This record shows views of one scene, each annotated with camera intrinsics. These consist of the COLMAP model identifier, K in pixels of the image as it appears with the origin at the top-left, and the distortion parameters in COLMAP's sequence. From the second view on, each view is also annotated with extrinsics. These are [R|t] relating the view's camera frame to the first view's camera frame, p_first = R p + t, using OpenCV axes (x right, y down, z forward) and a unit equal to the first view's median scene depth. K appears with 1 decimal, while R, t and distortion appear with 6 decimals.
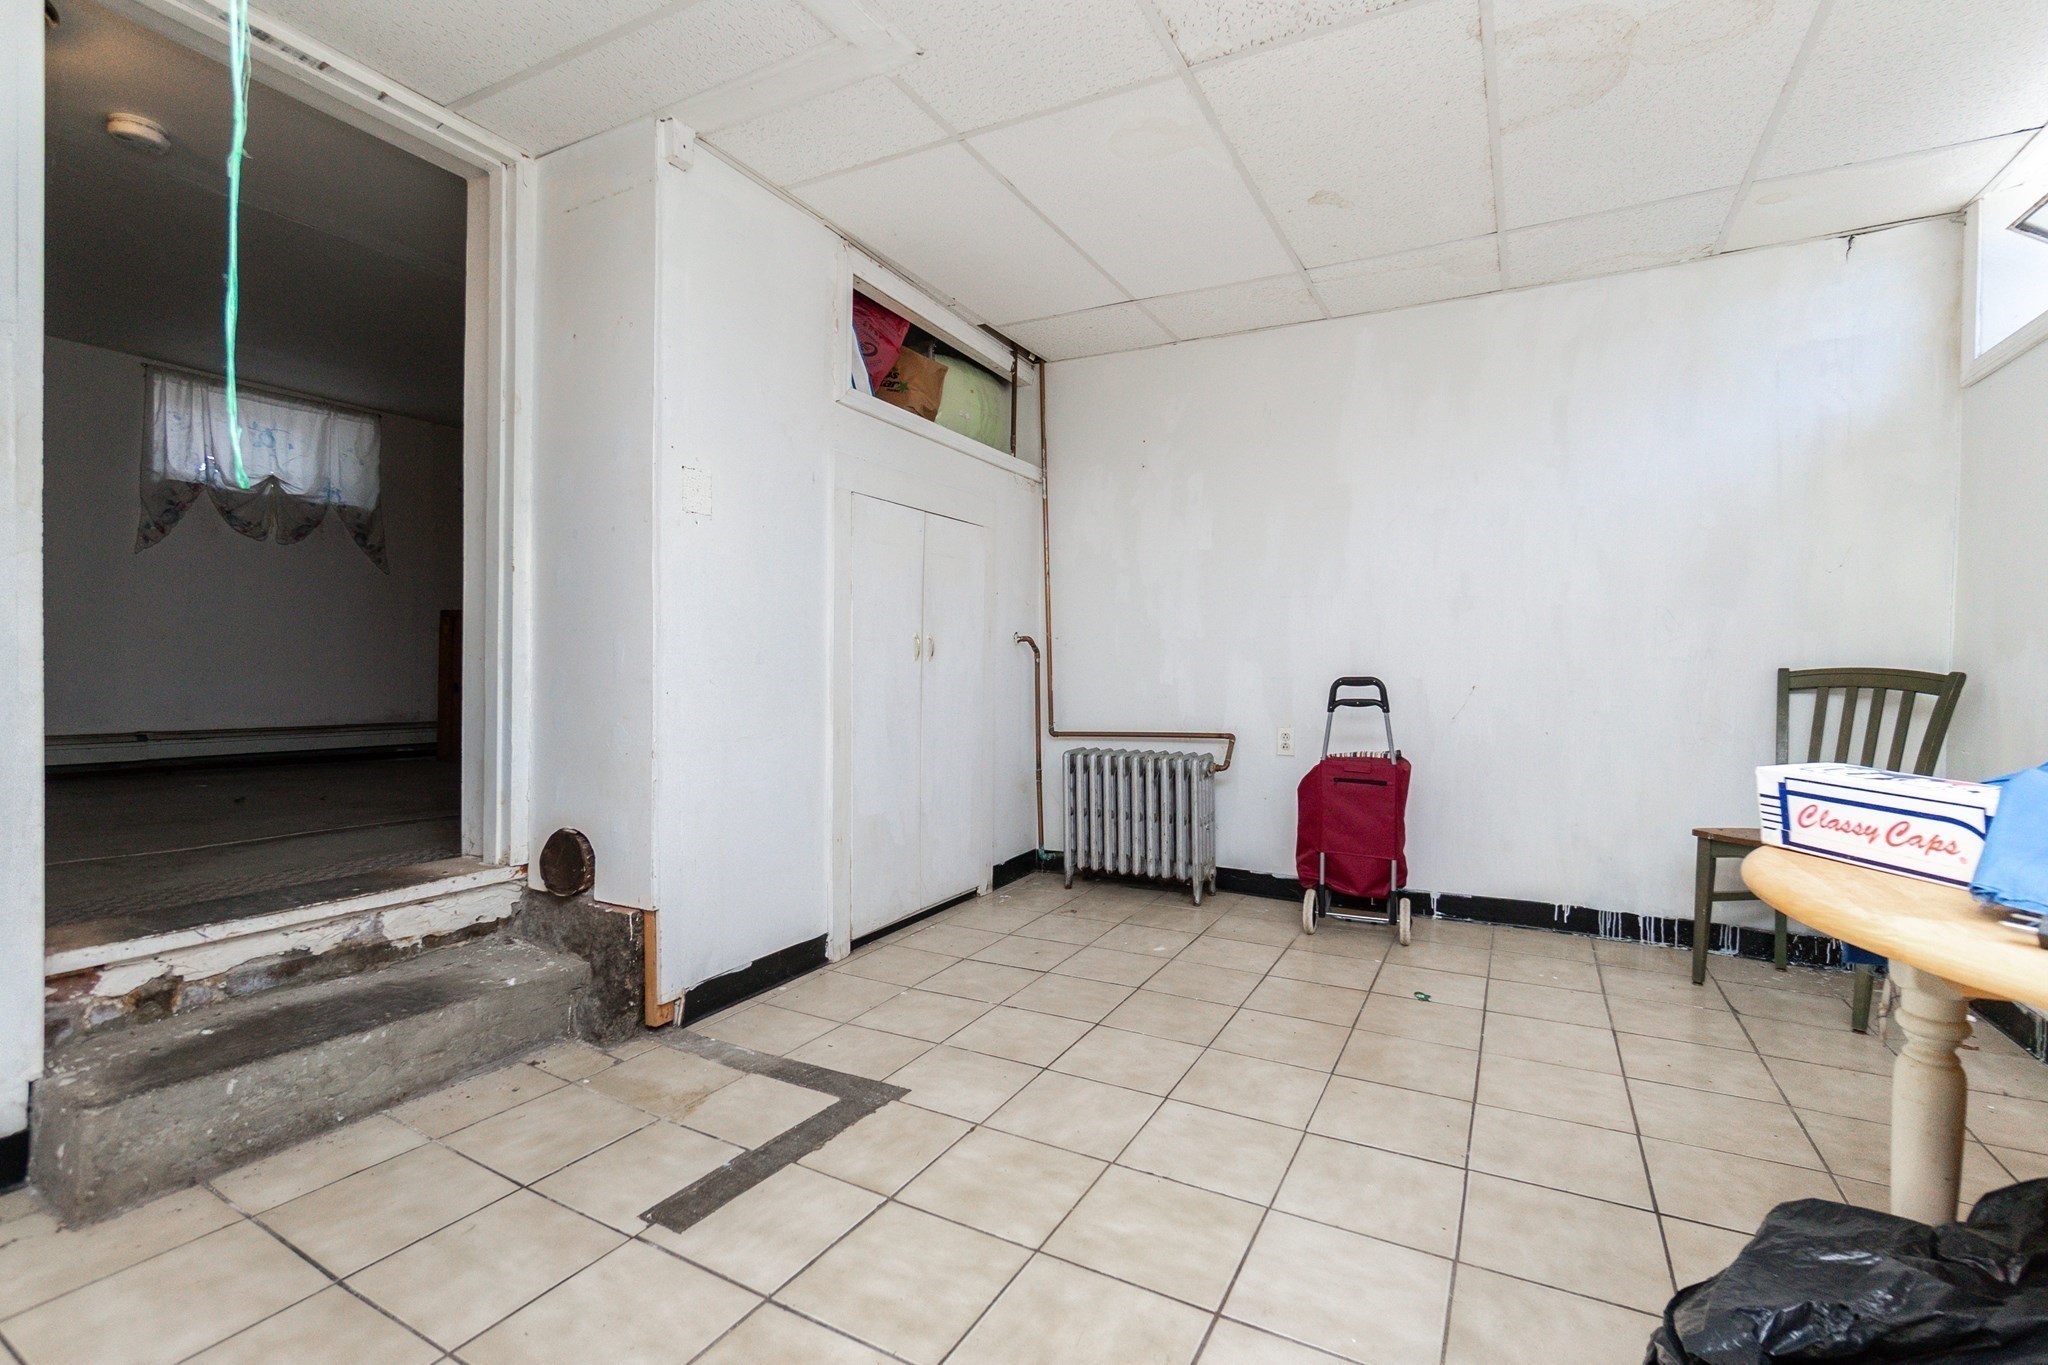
lens RADIAL K [[919.8, 0, 1024.0], [0, 919.8, 682.5], [0, 0, 1]] dist [-0.028608, 0.009036]
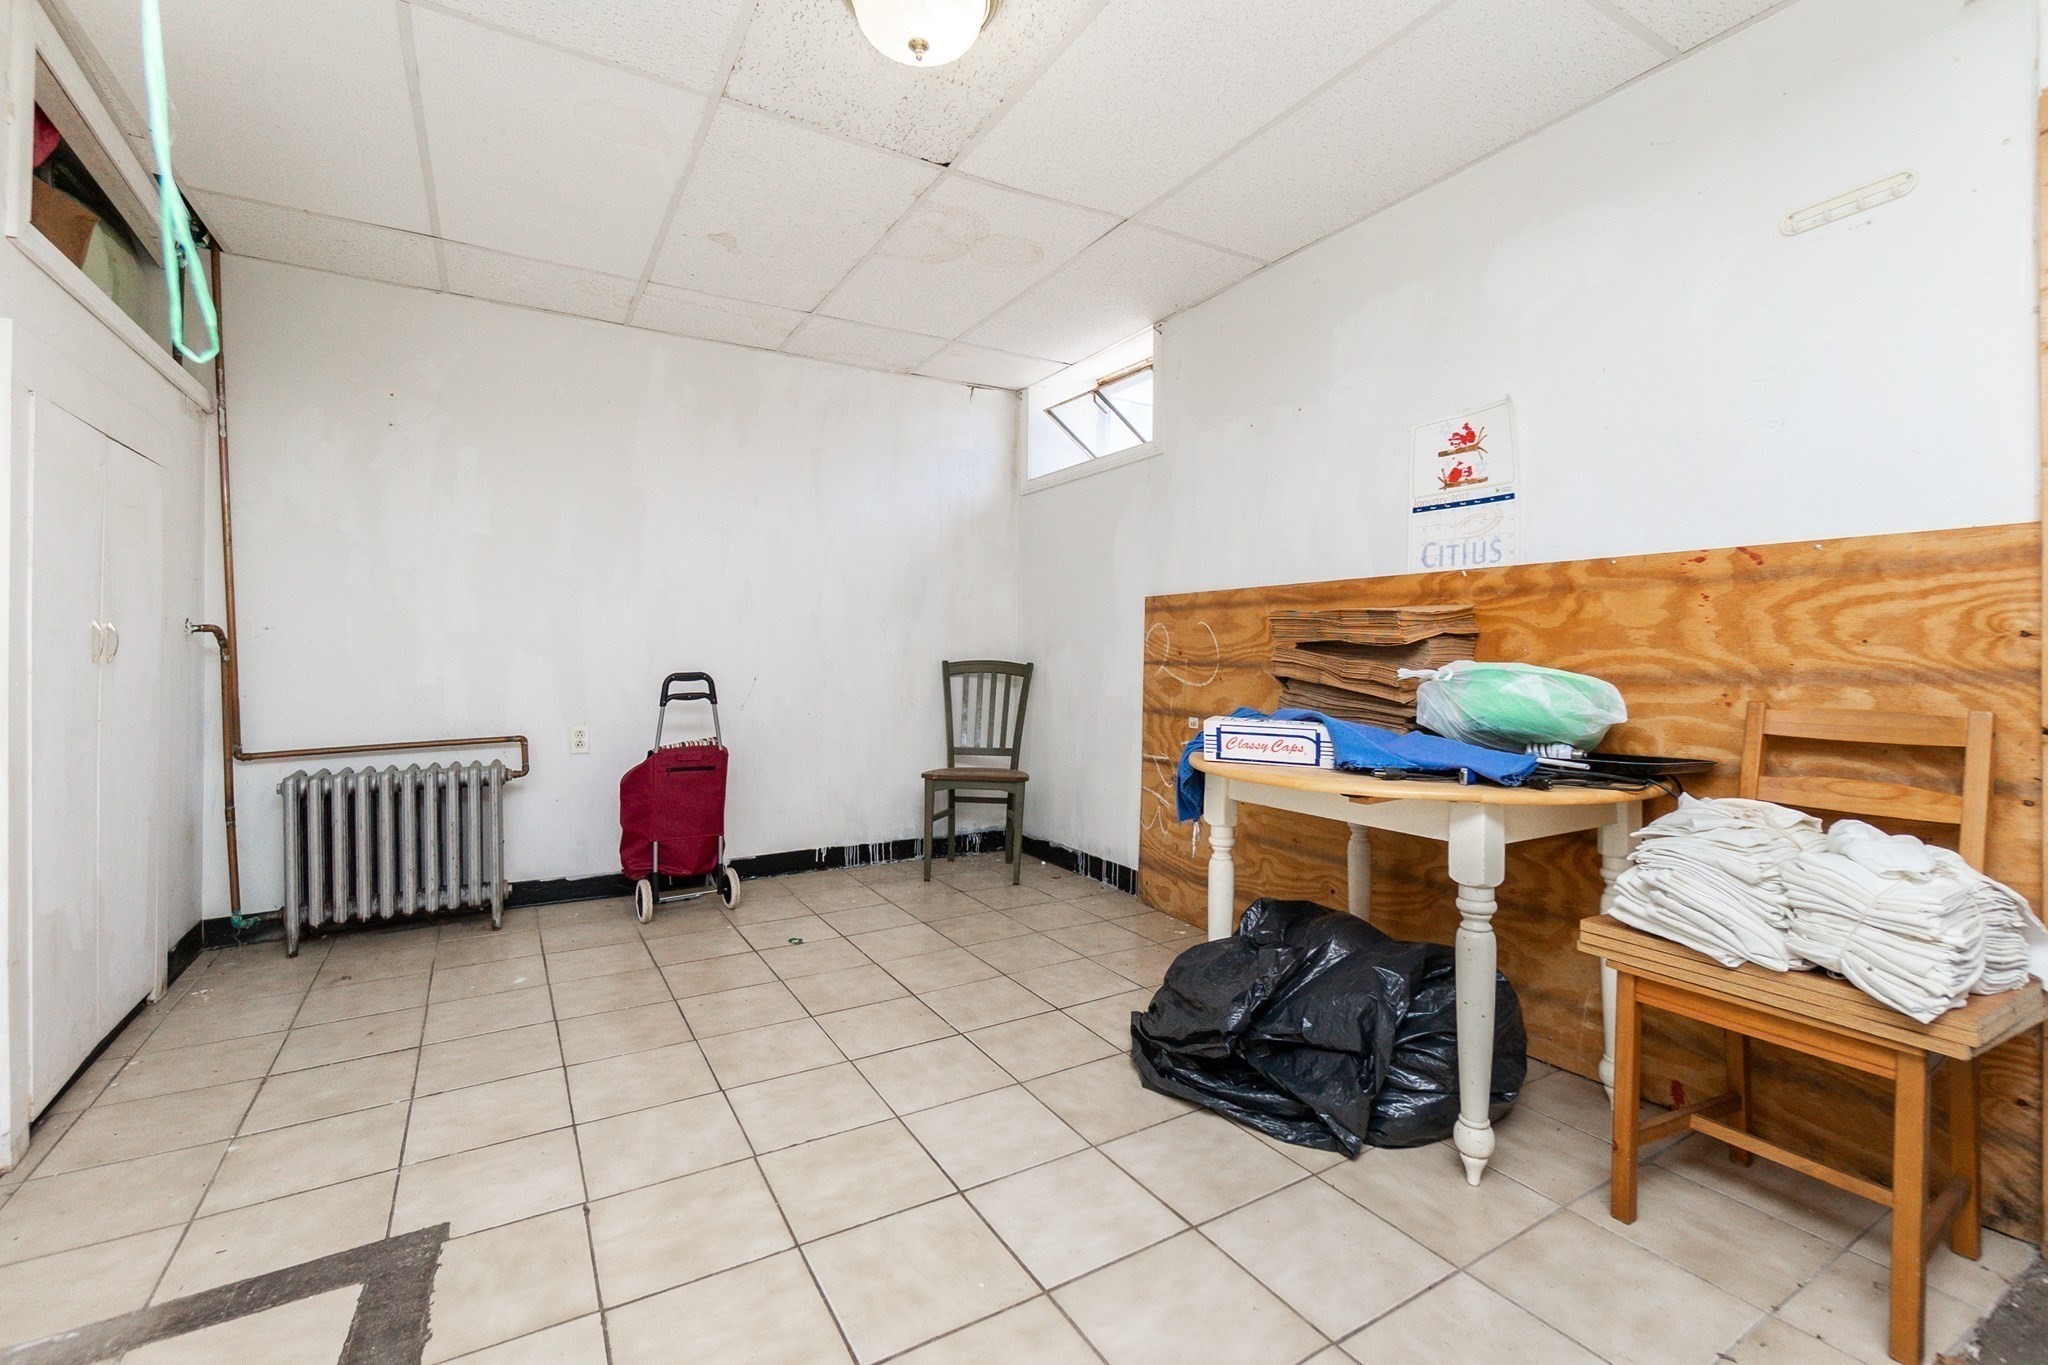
lens RADIAL K [[886.7, 0, 1022.6], [0, 886.7, 653.3], [0, 0, 1]] dist [-0.006135, -0.000316]
pose [[0.511513, -0.003367, 0.859269, -0.336963], [0.018058, 0.999814, -0.006832, -0.014693], [-0.859086, 0.019011, 0.511479, 0.124822]]
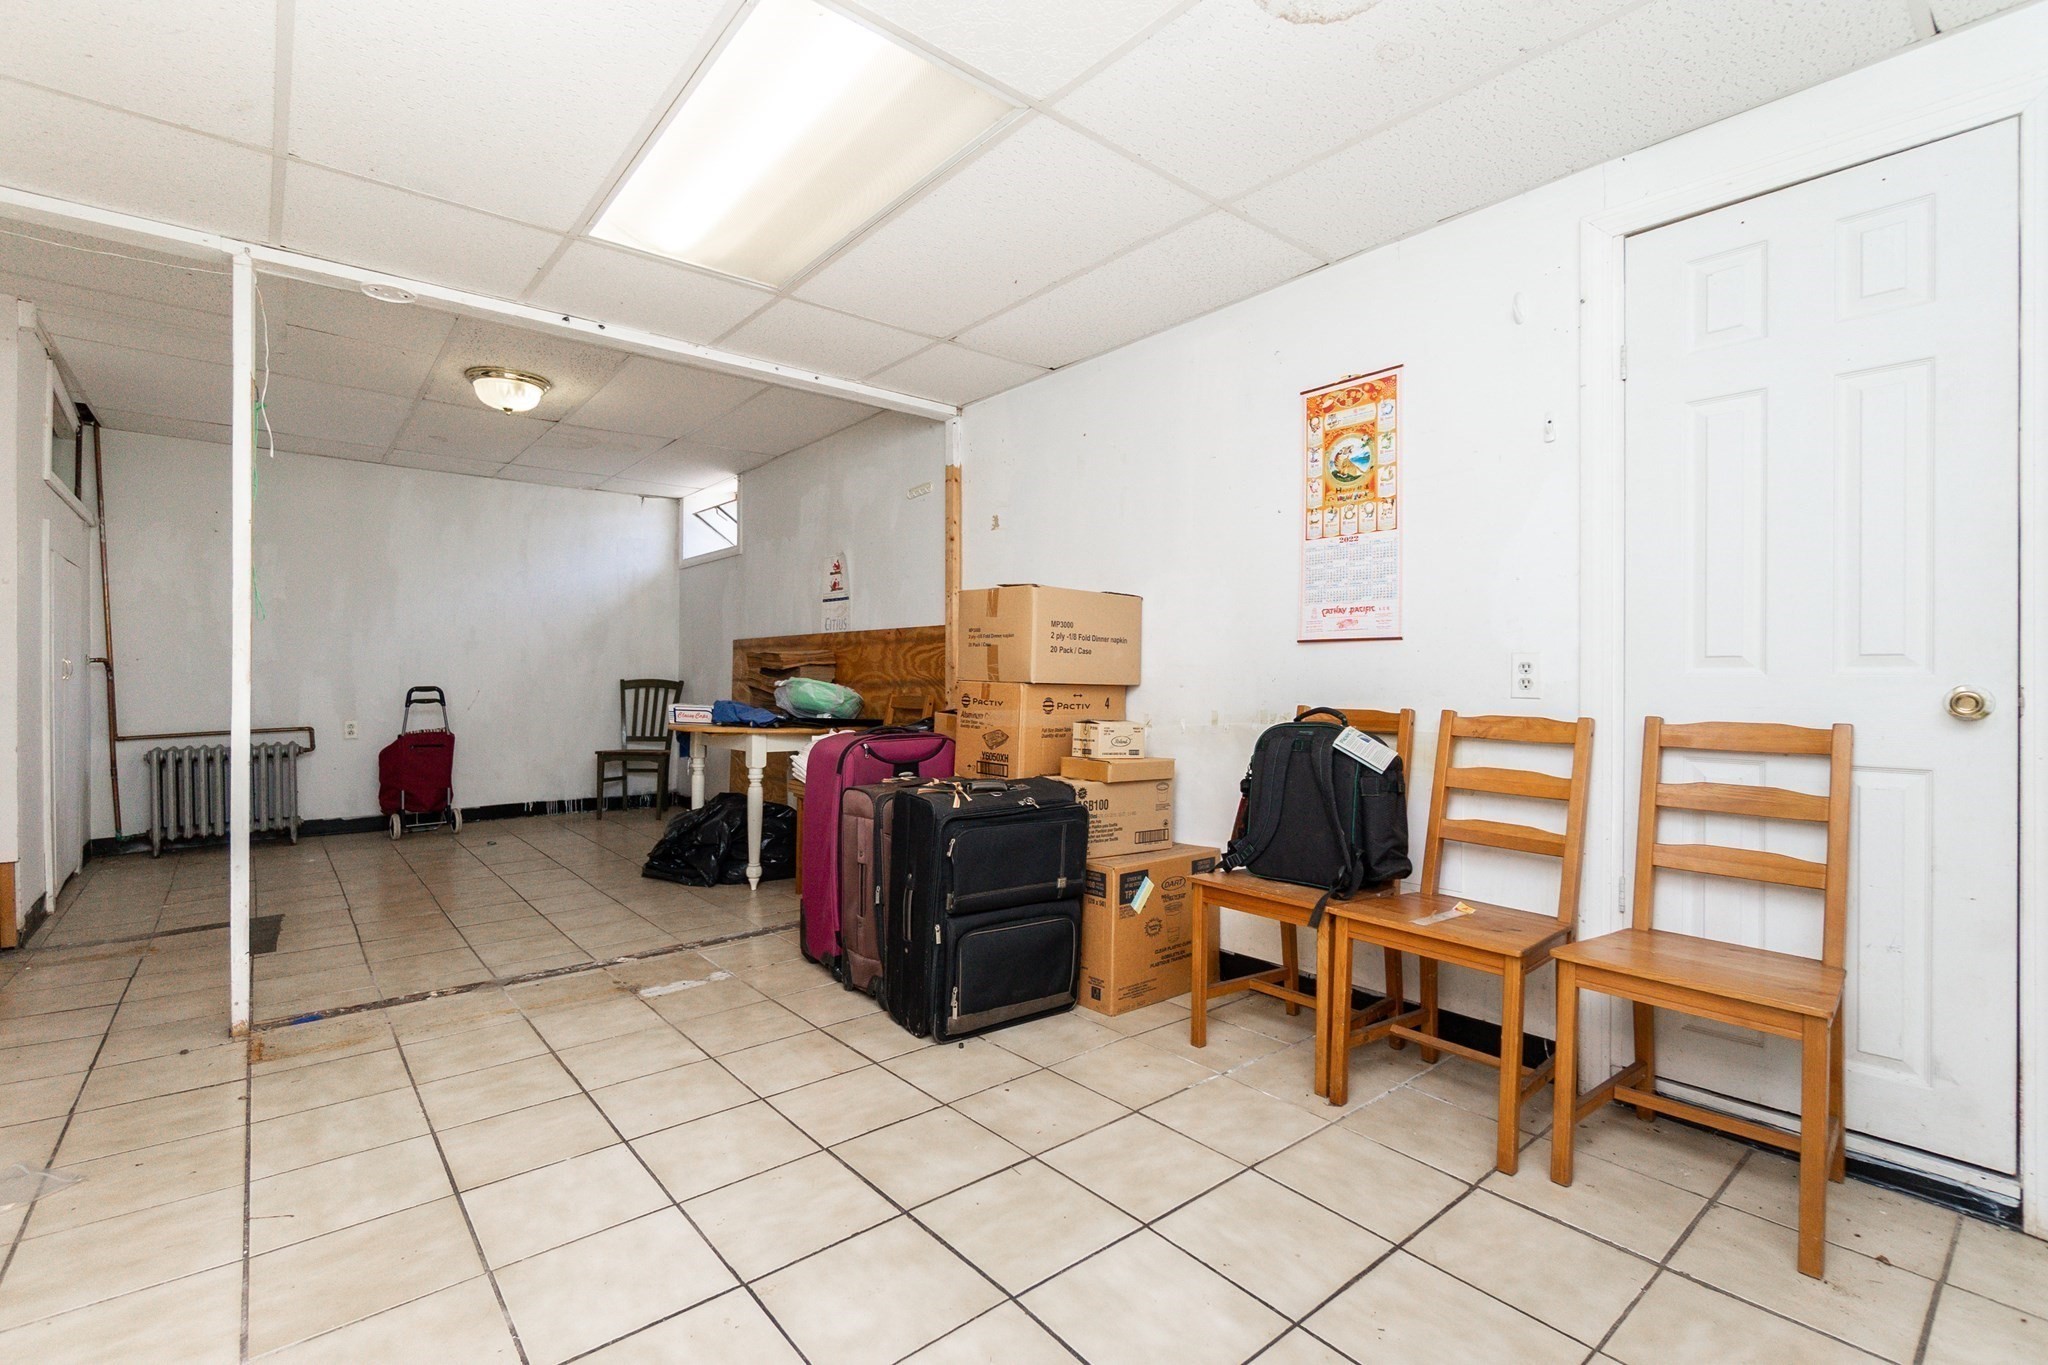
lens RADIAL K [[899.3, 0, 1031.9], [0, 899.3, 679.4], [0, 0, 1]] dist [-0.005144, -0.000291]
pose [[0.349506, -0.008637, 0.936894, -0.847068], [0.020542, 0.999788, 0.001554, 0.001790], [-0.936709, 0.018702, 0.349609, -0.696004]]
